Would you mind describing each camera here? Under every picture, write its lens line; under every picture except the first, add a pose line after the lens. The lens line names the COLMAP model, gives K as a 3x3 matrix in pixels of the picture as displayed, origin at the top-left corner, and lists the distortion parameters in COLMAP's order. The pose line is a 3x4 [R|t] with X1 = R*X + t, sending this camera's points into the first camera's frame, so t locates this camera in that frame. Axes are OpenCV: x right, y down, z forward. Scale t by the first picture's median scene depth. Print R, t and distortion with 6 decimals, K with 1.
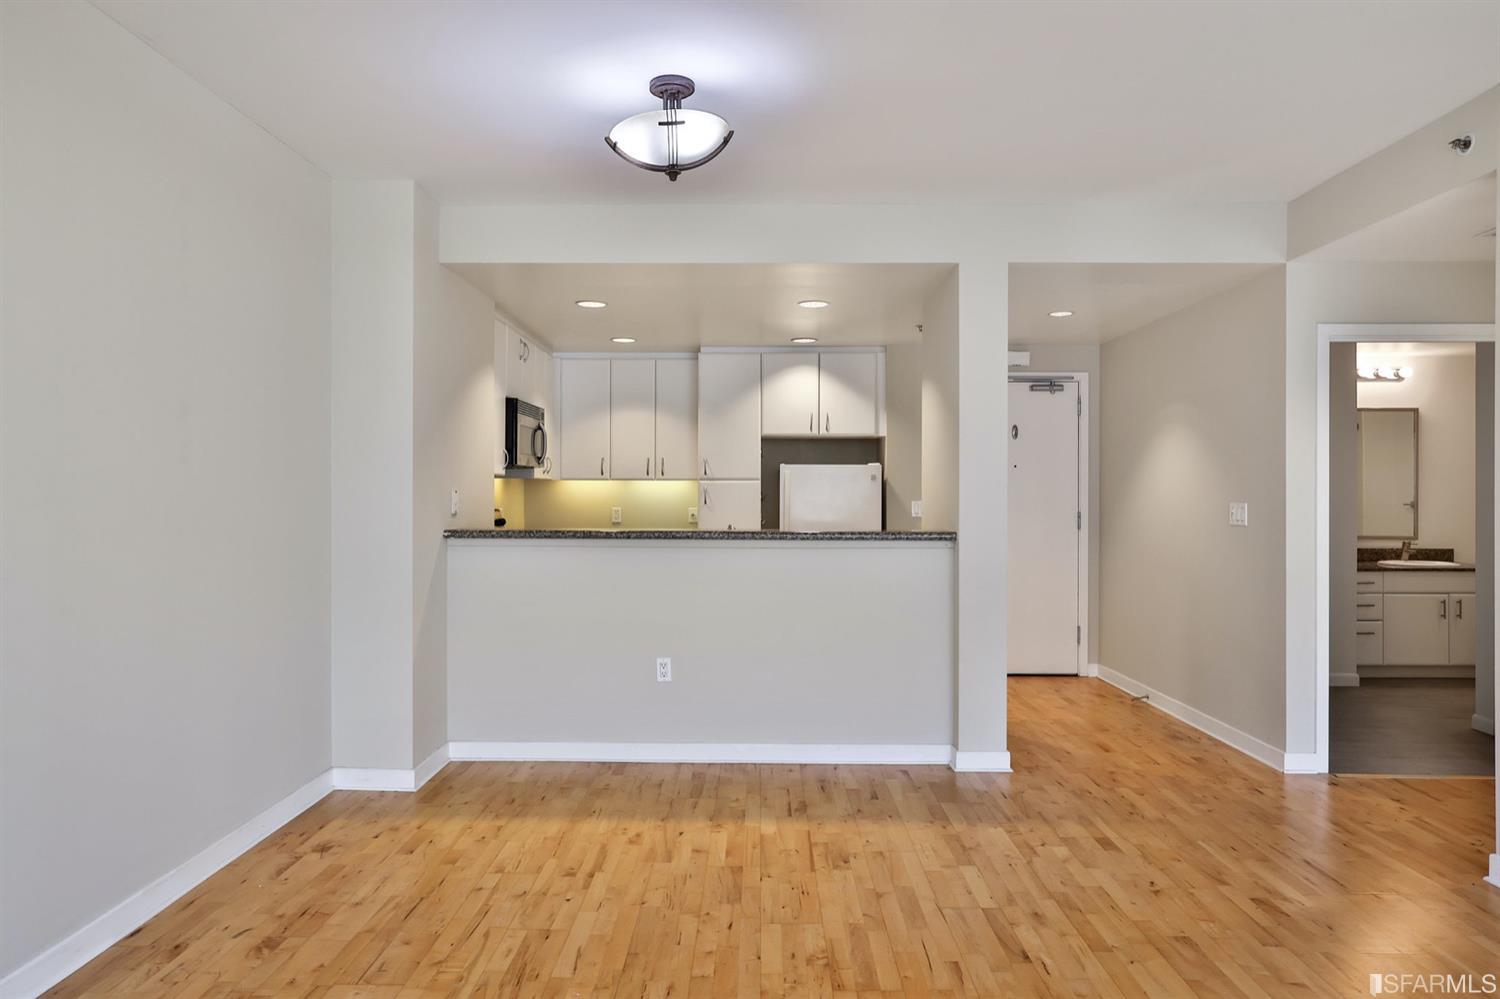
lens RADIAL K [[963.3, 0, 739.6], [0, 963.3, 492.8], [0, 0, 1]] dist [-0.008240, 0.021366]
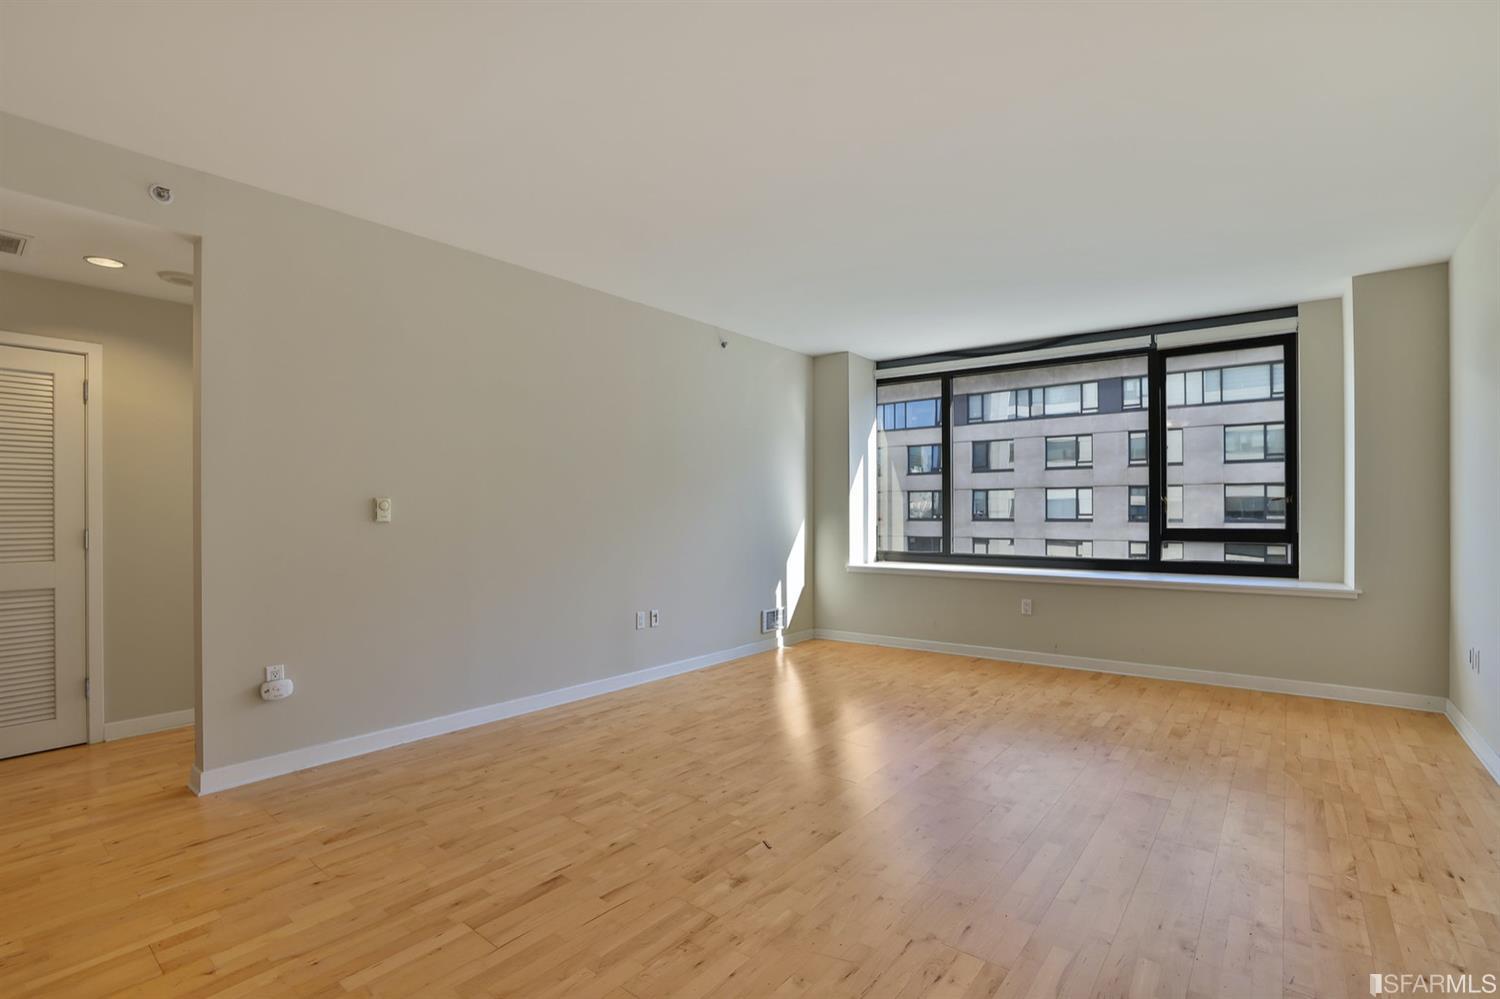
lens RADIAL K [[688.3, 0, 744.6], [0, 688.3, 505.1], [0, 0, 1]] dist [-0.026197, 0.004402]
pose [[-0.784847, 0.004951, 0.619670, -0.240452], [0.000395, 0.999972, -0.007489, 0.019916], [-0.619690, -0.005633, -0.784826, 0.906958]]
